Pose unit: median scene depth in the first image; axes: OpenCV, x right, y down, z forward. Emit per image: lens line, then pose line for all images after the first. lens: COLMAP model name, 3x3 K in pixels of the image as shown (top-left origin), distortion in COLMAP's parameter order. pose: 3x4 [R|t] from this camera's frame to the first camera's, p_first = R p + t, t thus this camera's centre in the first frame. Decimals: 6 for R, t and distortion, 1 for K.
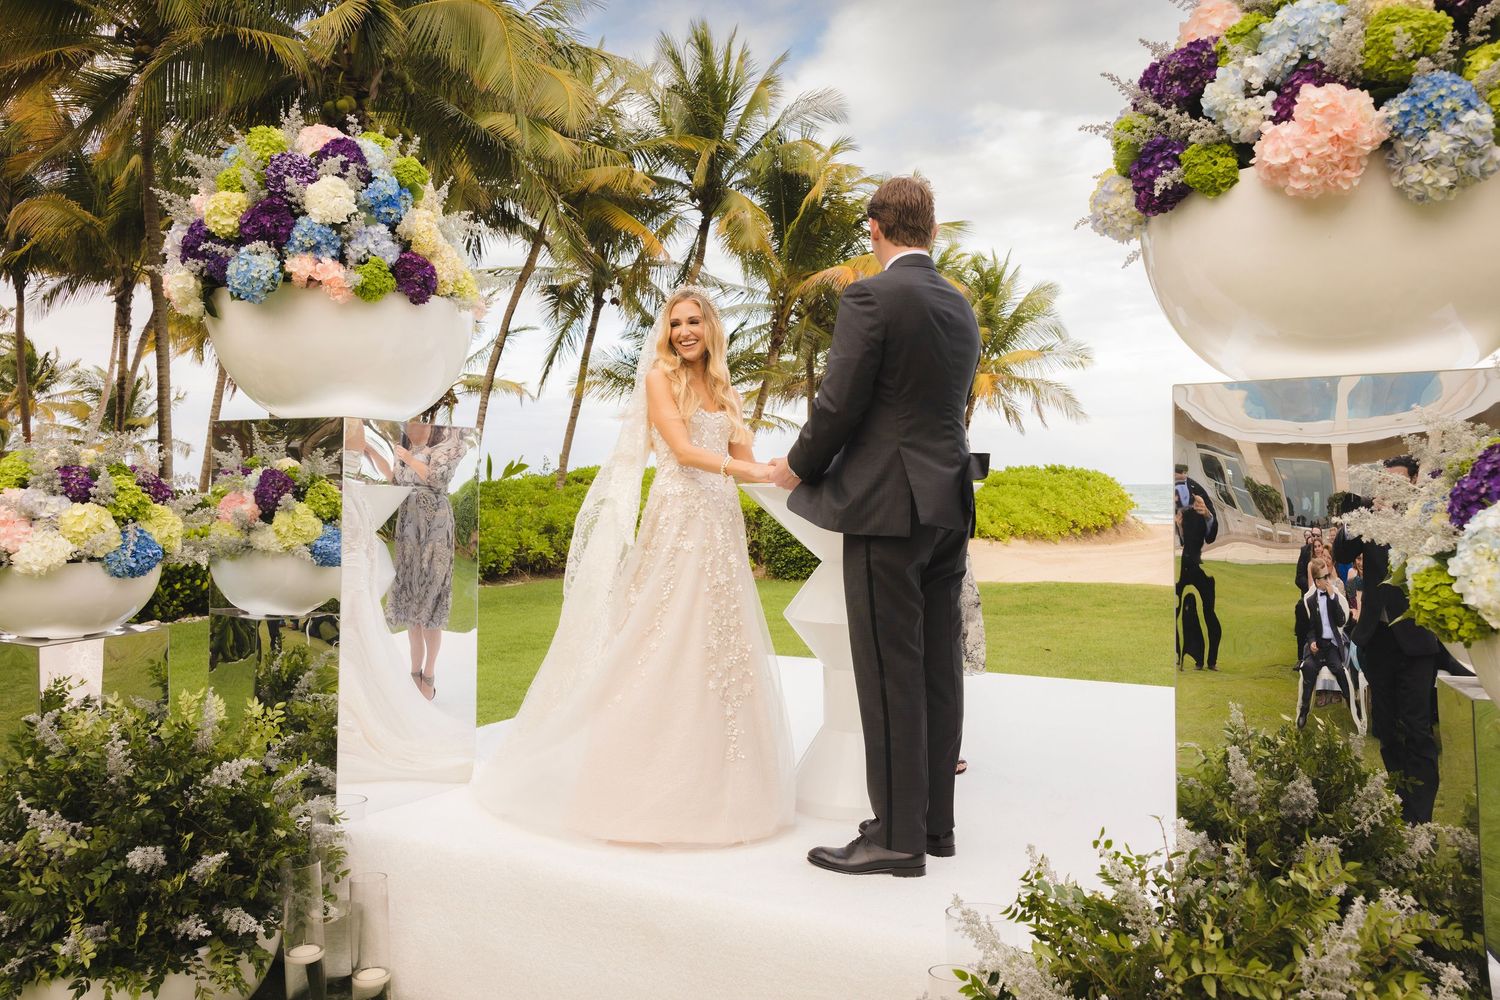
lens RADIAL K [[1176.7, 0, 745.5], [0, 1176.7, 499.2], [0, 0, 1]] dist [0.005157, 0.000453]
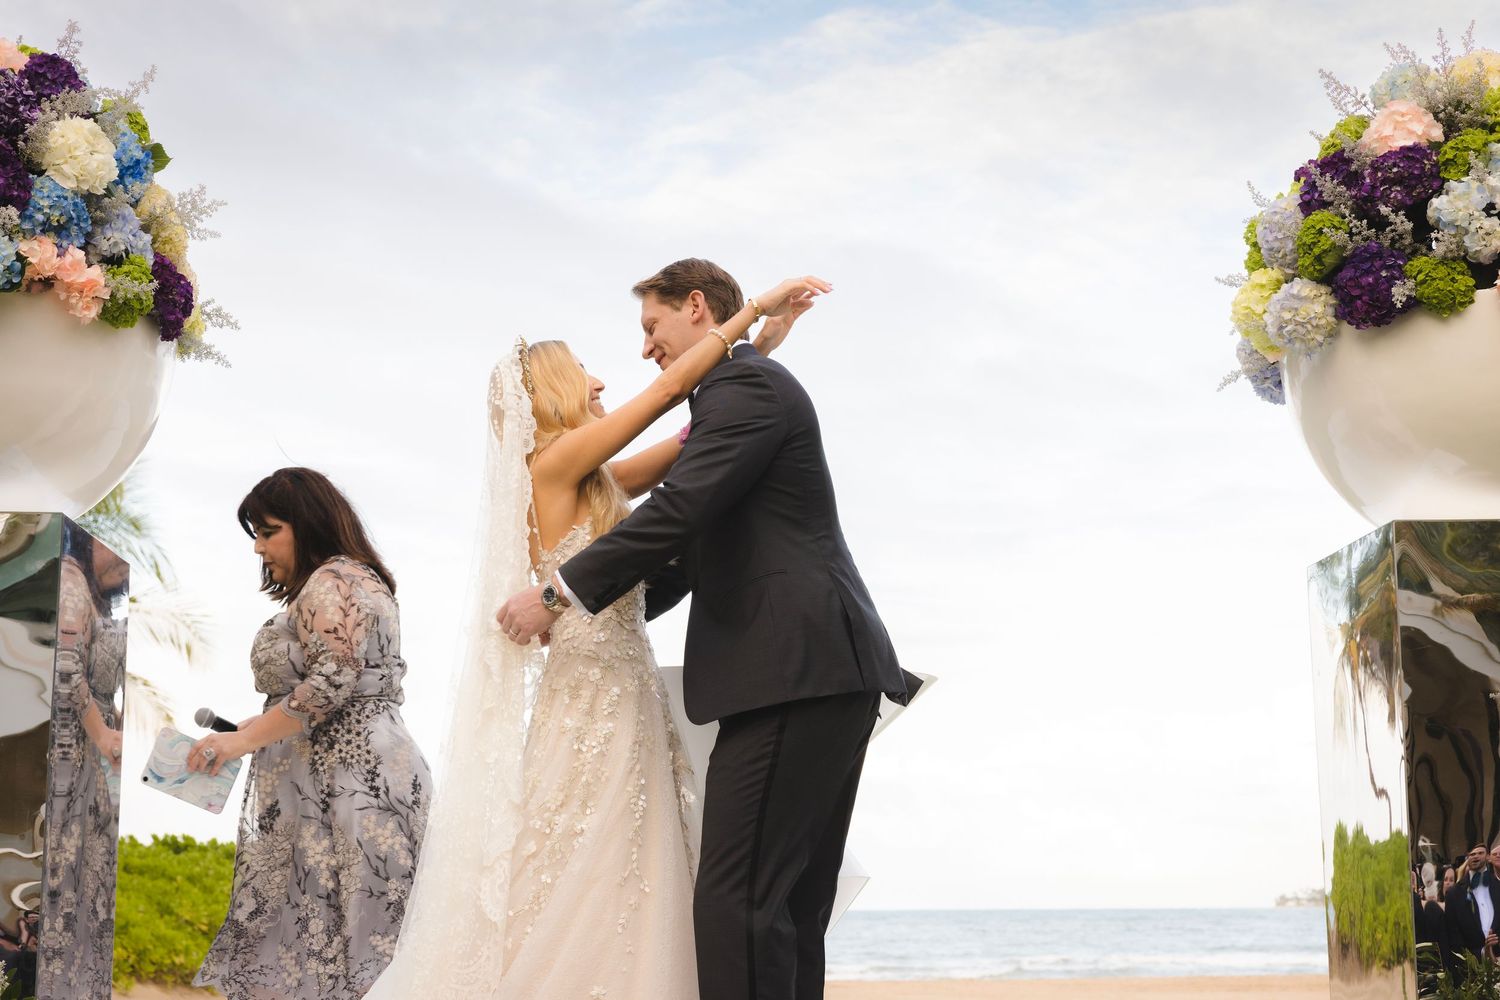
lens RADIAL K [[2611.4, 0, 743.8], [0, 2611.4, 520.4], [0, 0, 1]] dist [0.008658, 0.081249]
pose [[0.863454, 0.075616, 0.498728, -0.094461], [0.005801, 0.987147, -0.159711, 0.019443], [-0.504394, 0.140796, 0.851917, -0.037784]]
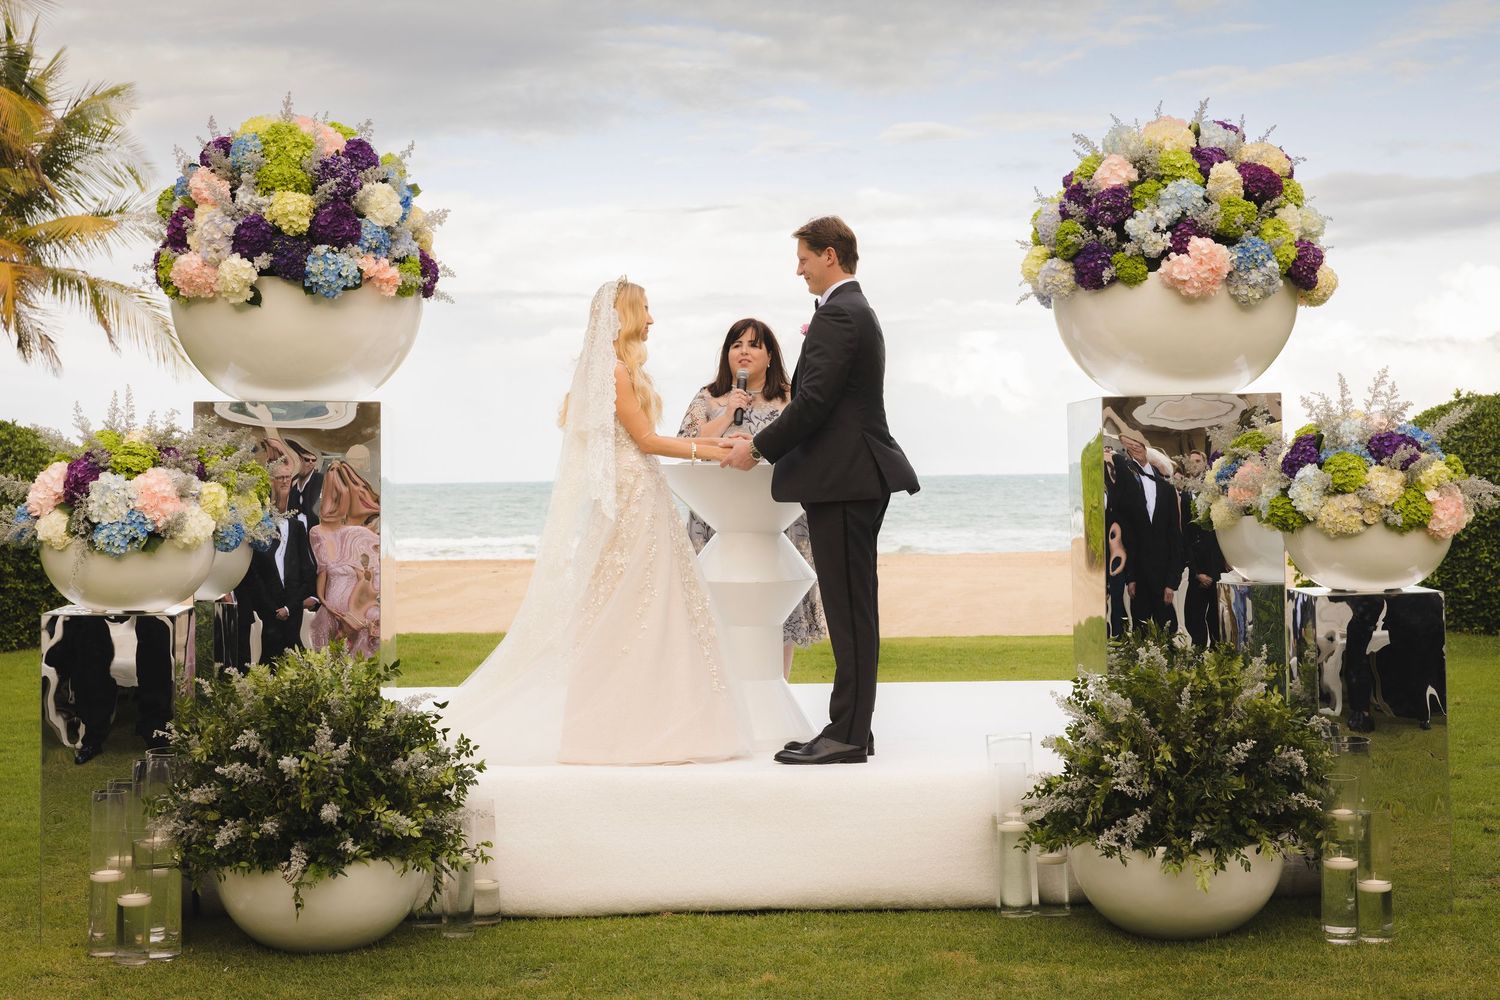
lens RADIAL K [[2612.3, 0, 727.0], [0, 2612.3, 503.9], [0, 0, 1]] dist [0.028657, -0.057180]
pose [[0.855086, -0.010927, 0.518370, -0.177861], [0.014382, 0.999893, -0.002648, 0.004709], [-0.518286, 0.009719, 0.855152, -0.164535]]
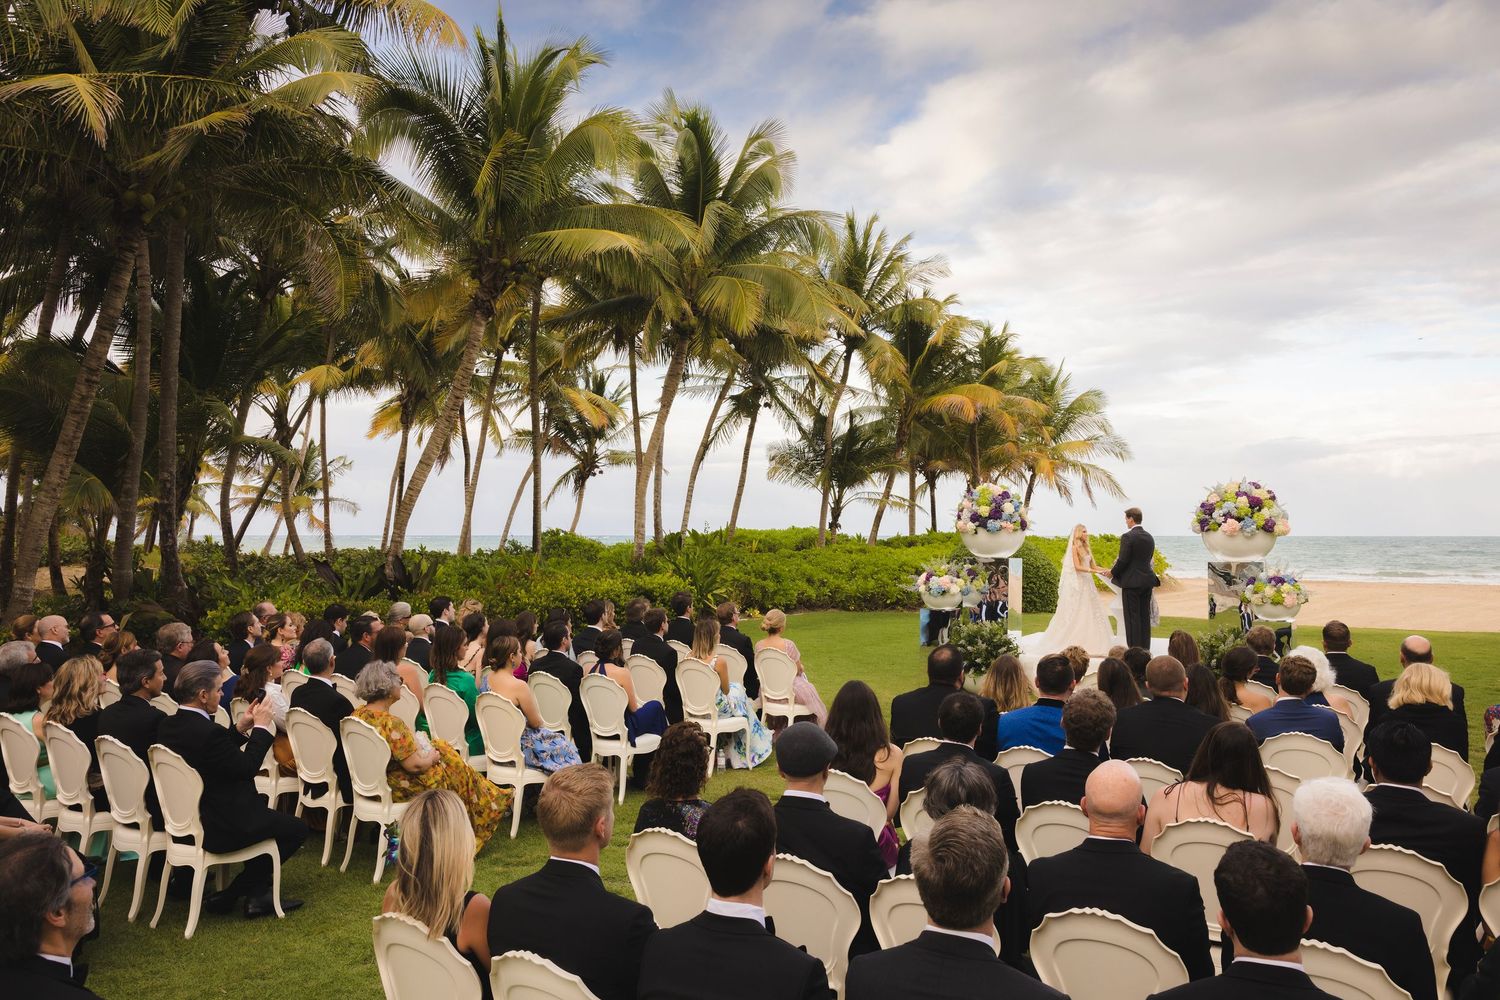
lens RADIAL K [[1176.7, 0, 745.5], [0, 1176.7, 499.2], [0, 0, 1]] dist [0.005157, 0.000453]
pose [[0.999867, 0.008867, -0.013668, -0.166705], [-0.009426, 0.999099, -0.041391, -0.013282], [0.013288, 0.041514, 0.999050, -0.439027]]
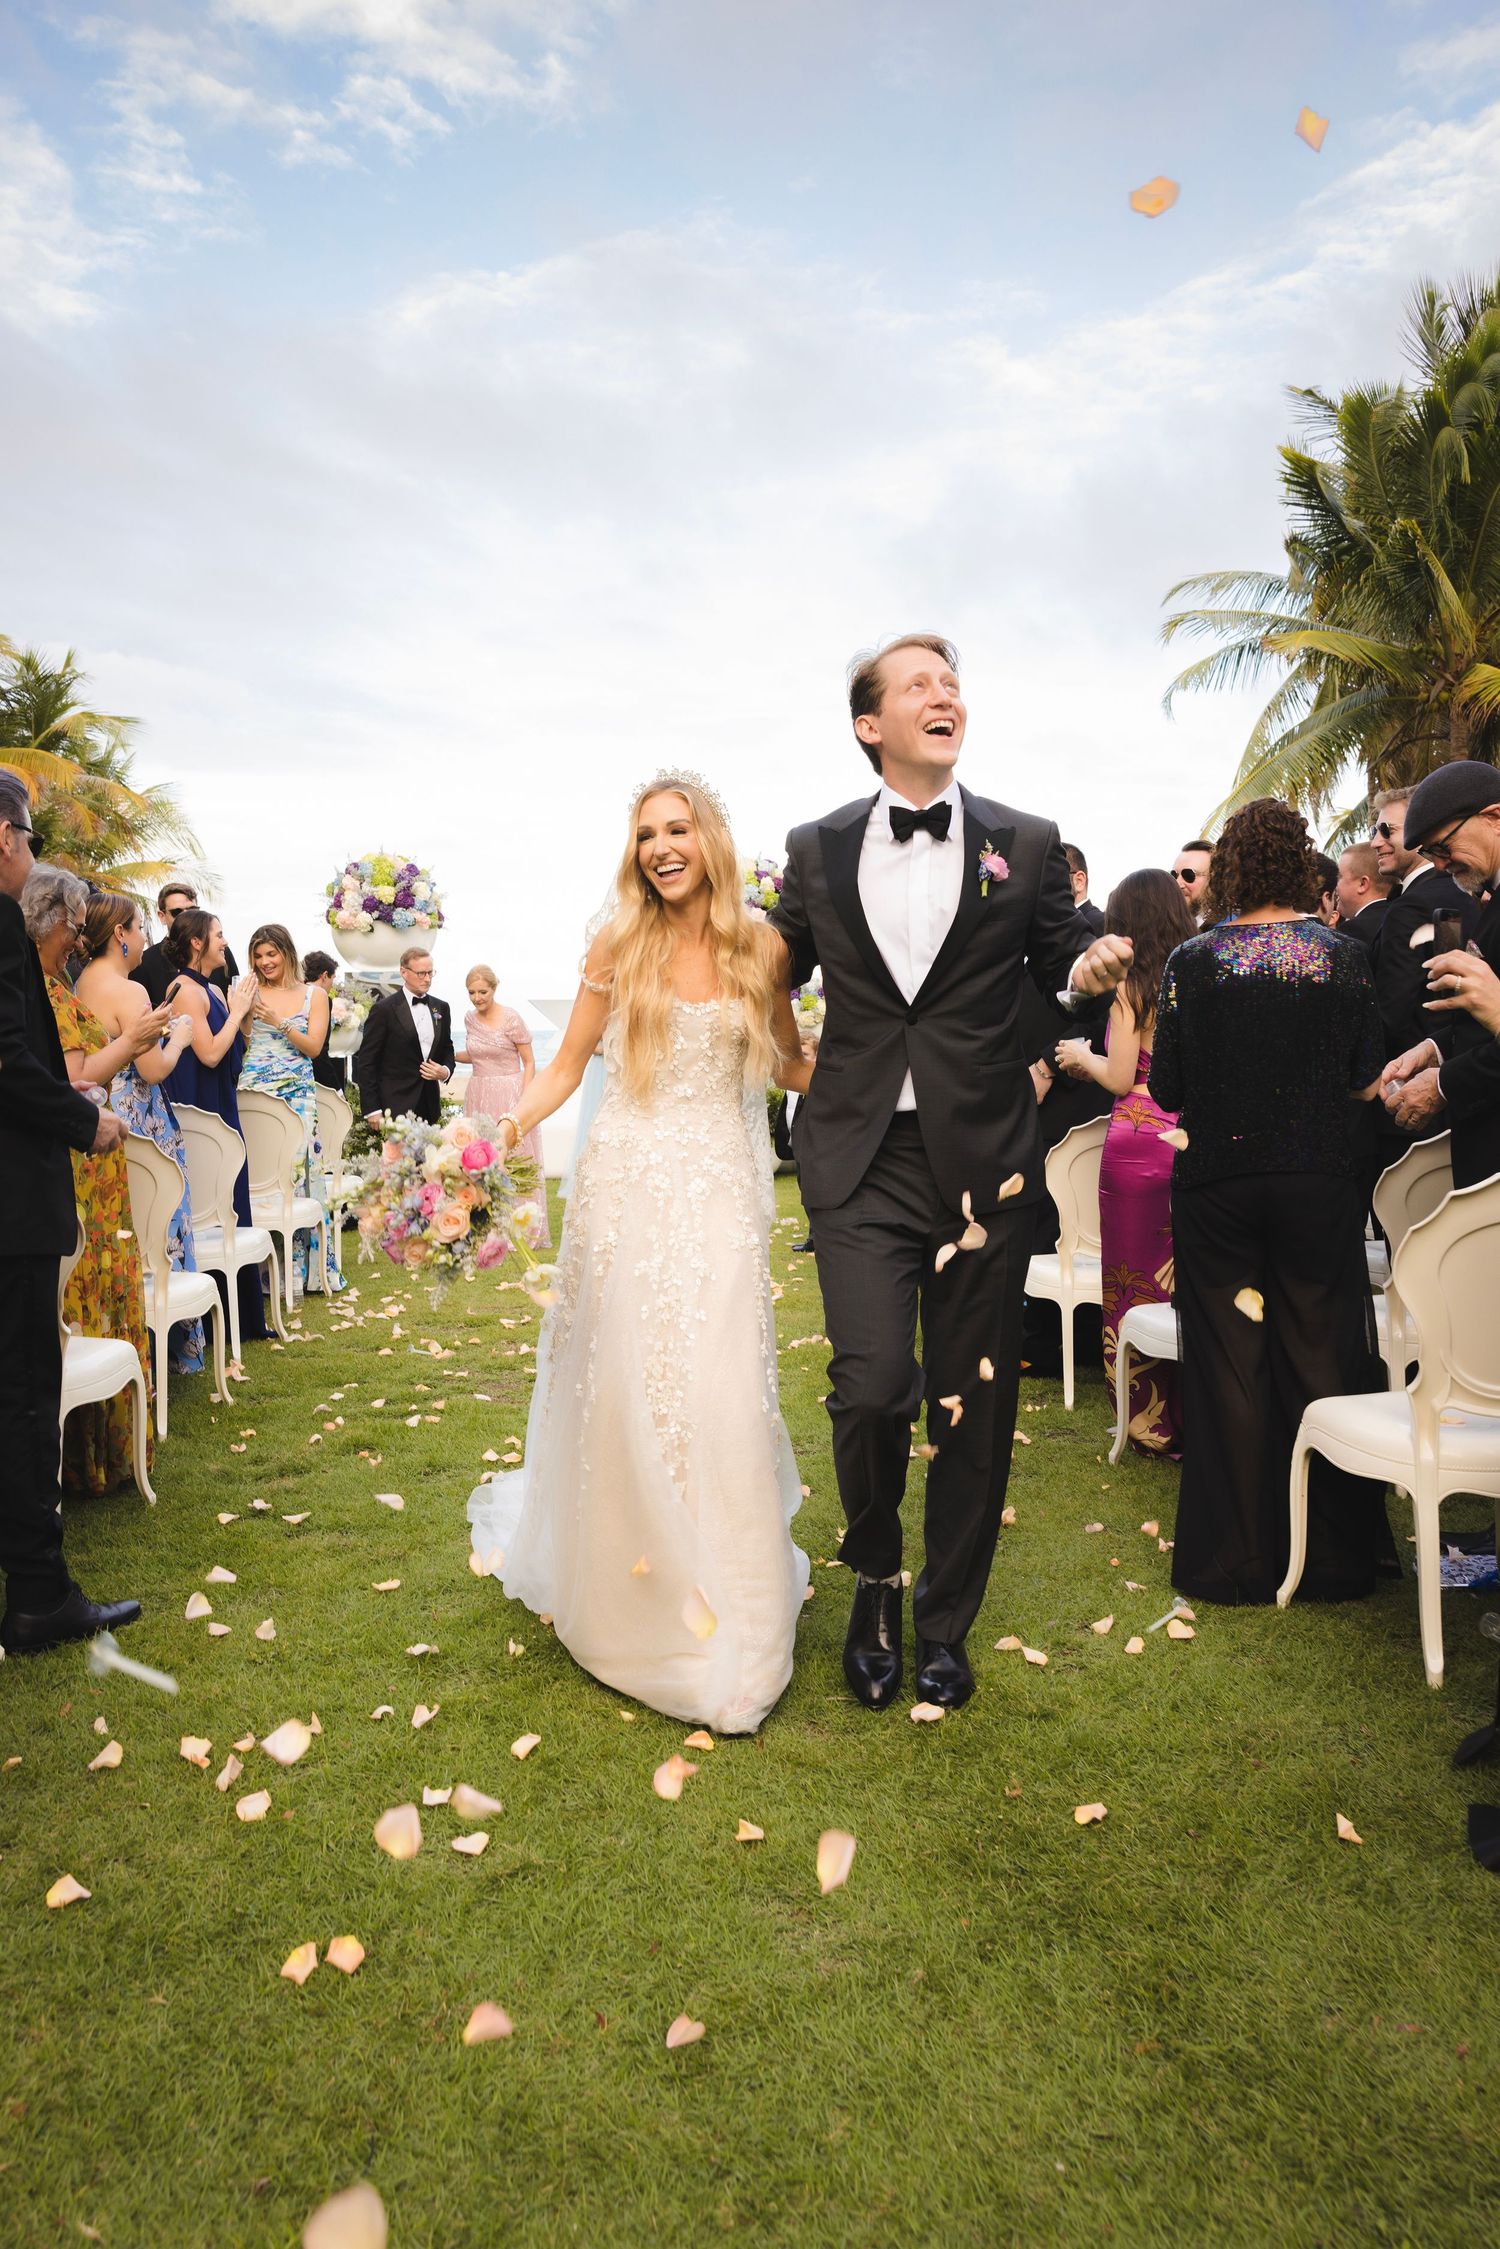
lens RADIAL K [[1741.4, 0, 744.5], [0, 1741.4, 1131.0], [0, 0, 1]] dist [-0.002502, -0.000444]
pose [[0.793227, -0.039320, 0.607655, -0.290362], [0.013633, 0.998810, 0.046835, 0.015086], [-0.608773, -0.028867, 0.792819, -0.342157]]
